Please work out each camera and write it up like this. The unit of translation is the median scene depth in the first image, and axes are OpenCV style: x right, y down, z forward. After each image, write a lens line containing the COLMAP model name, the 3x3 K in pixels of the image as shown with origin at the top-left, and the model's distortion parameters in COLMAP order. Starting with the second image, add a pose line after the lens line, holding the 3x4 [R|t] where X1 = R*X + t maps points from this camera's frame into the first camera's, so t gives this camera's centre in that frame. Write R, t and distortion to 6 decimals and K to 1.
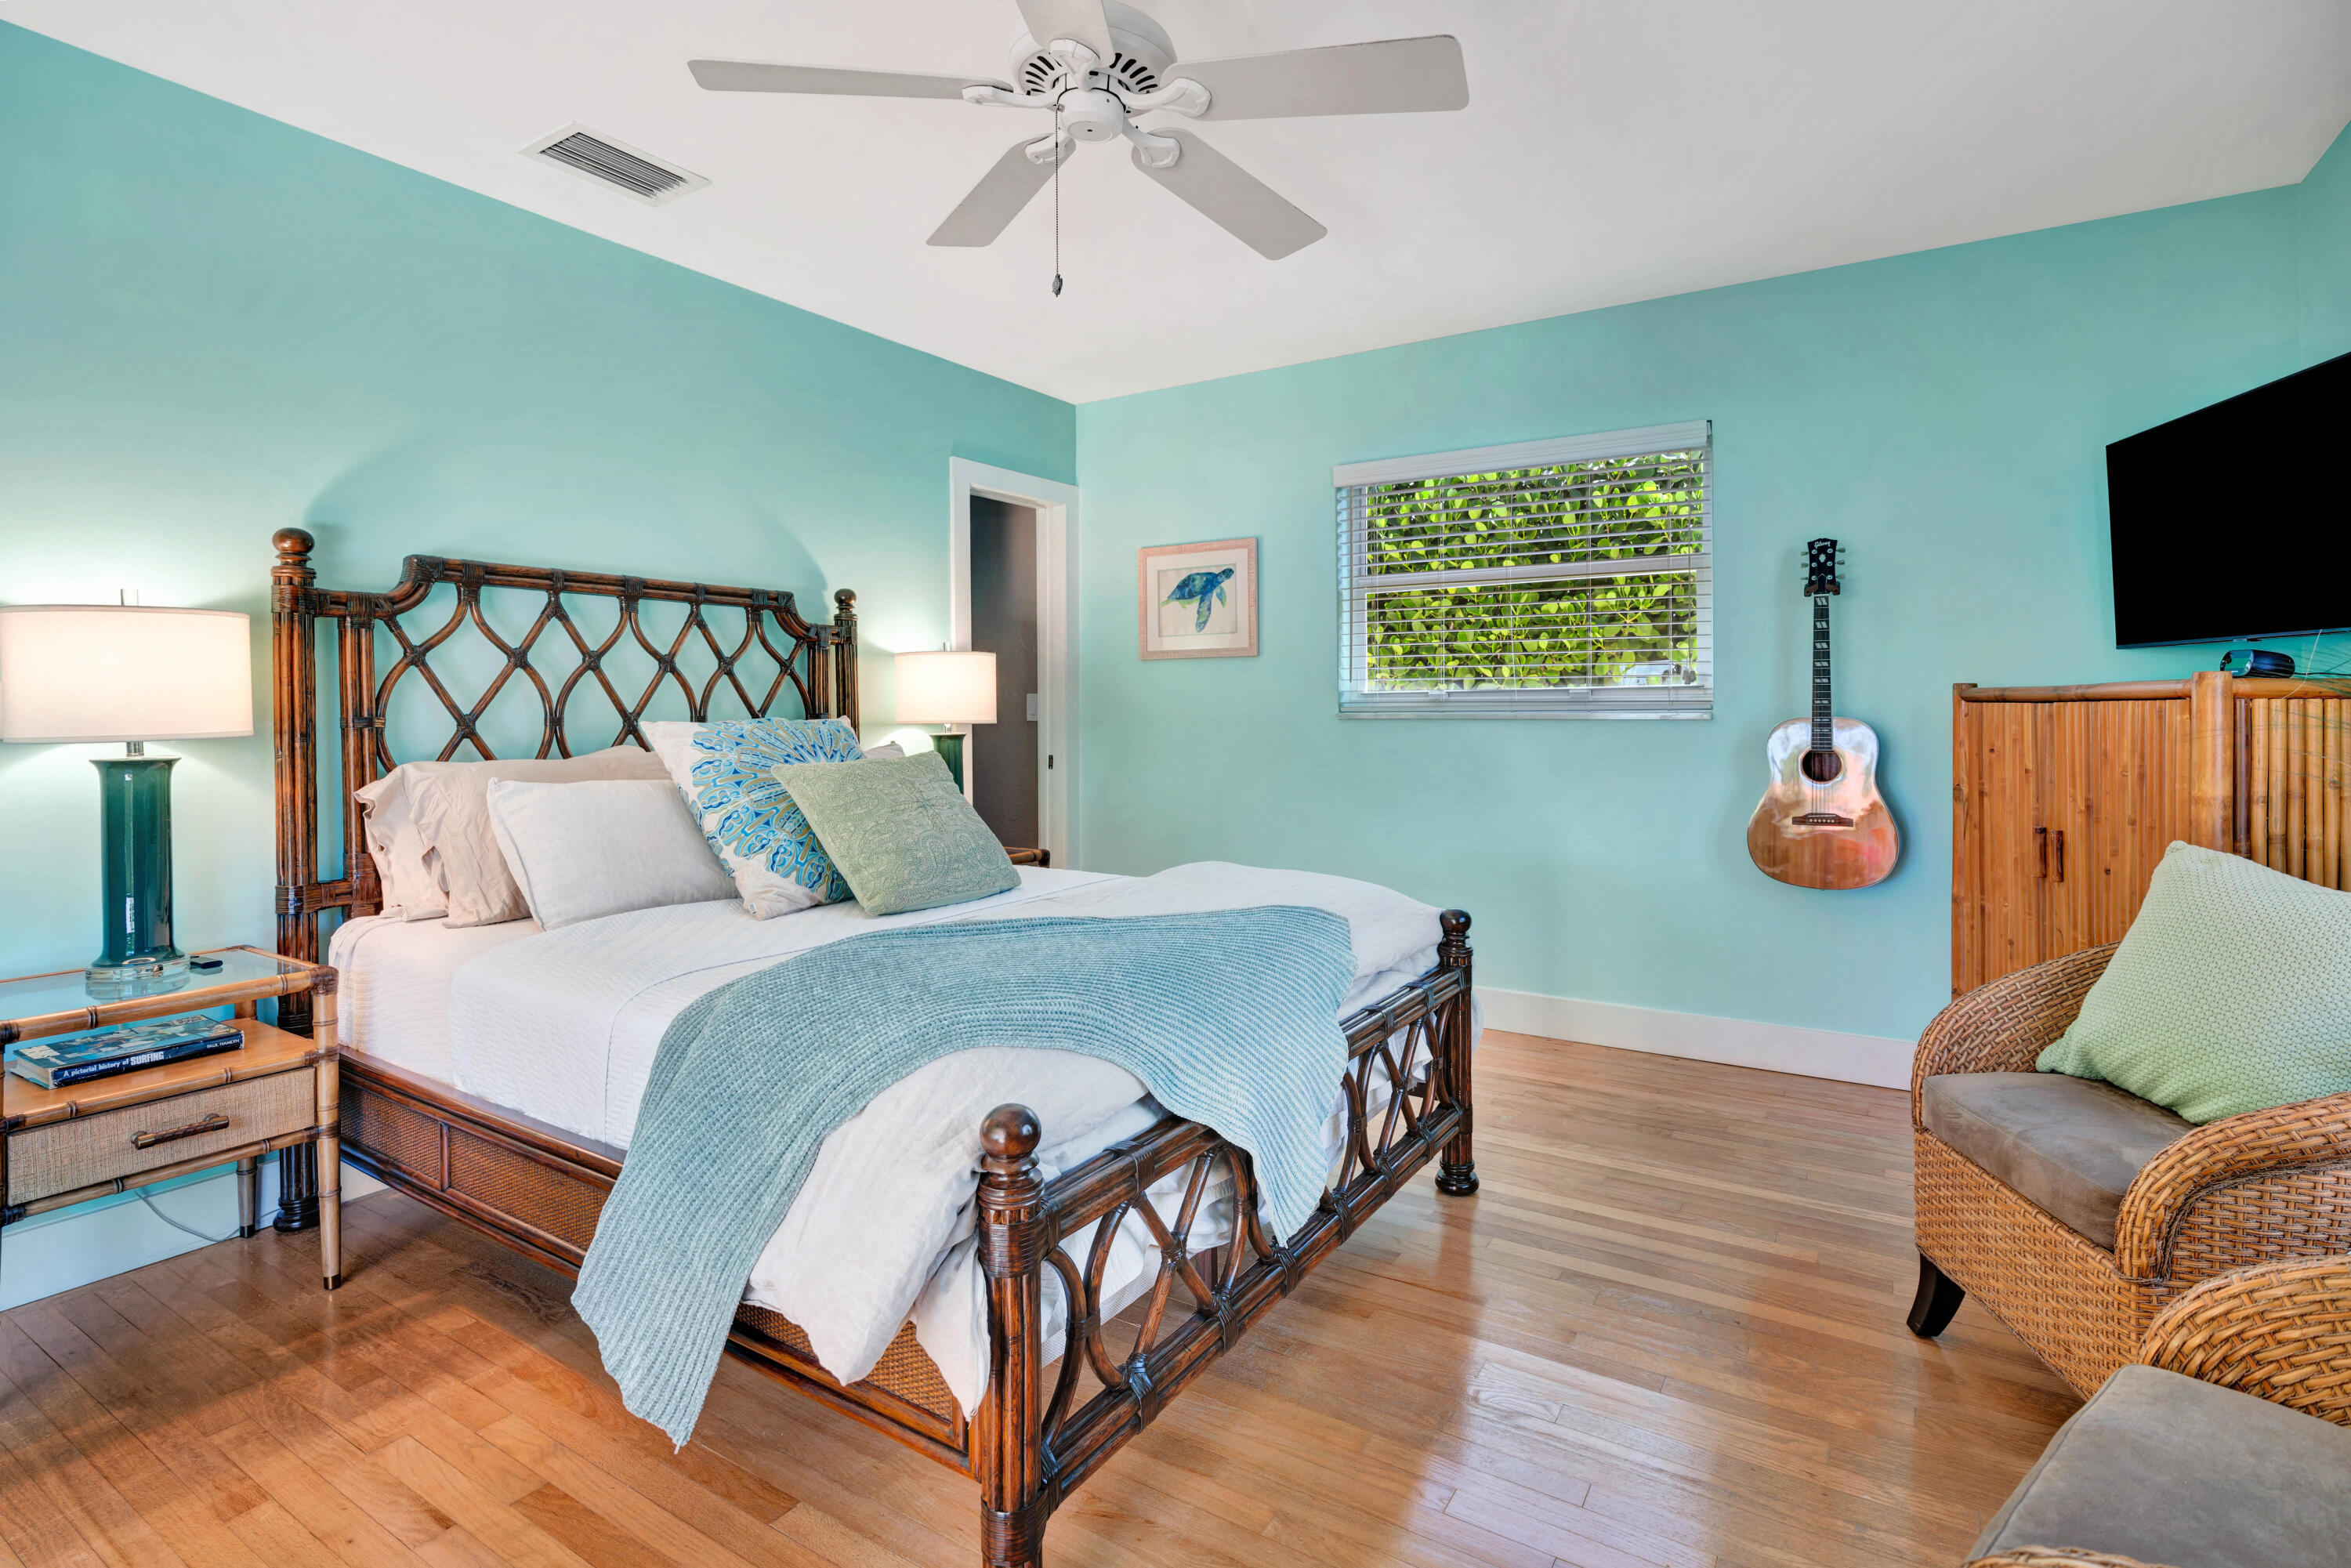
lens RADIAL K [[1137.6, 0, 1178.5], [0, 1137.6, 710.1], [0, 0, 1]] dist [-0.000992, -0.000005]
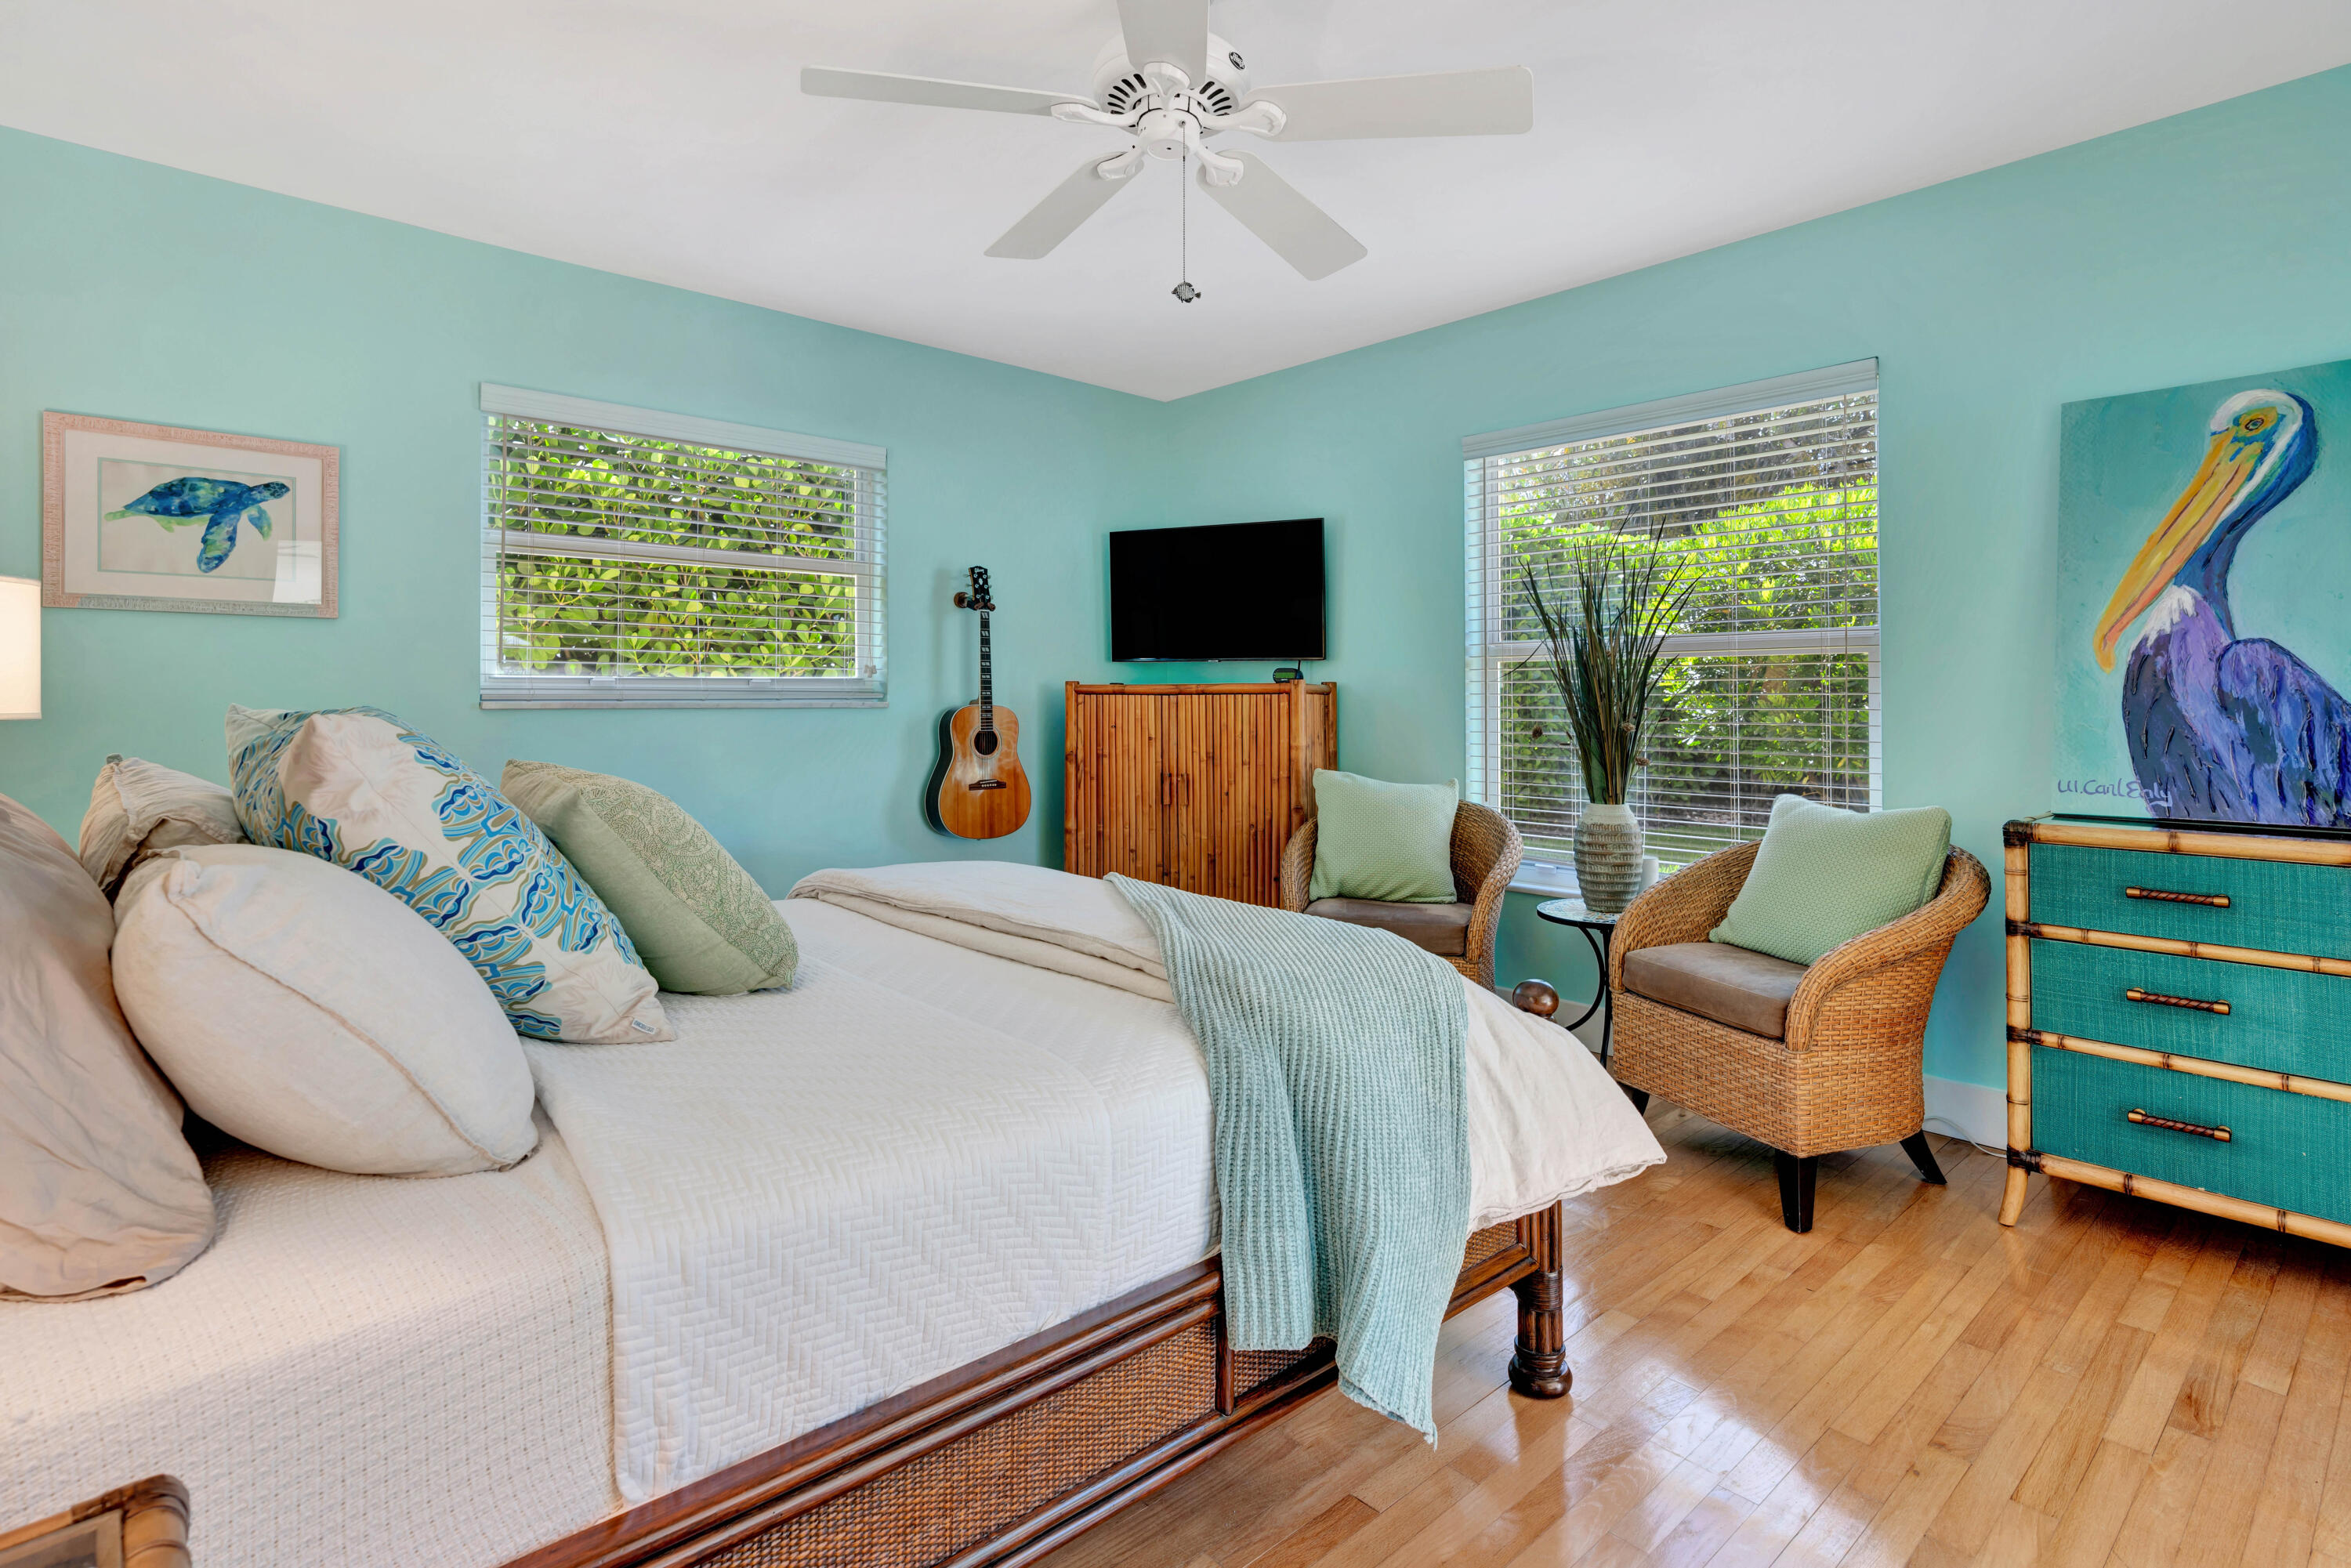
lens RADIAL K [[1170.7, 0, 1175.4], [0, 1170.7, 738.2], [0, 0, 1]] dist [0.019285, 0.000103]
pose [[0.275187, -0.028515, 0.960968, -0.603262], [-0.001734, 0.999544, 0.030156, 0.003301], [-0.961389, -0.009965, 0.275012, 0.384766]]
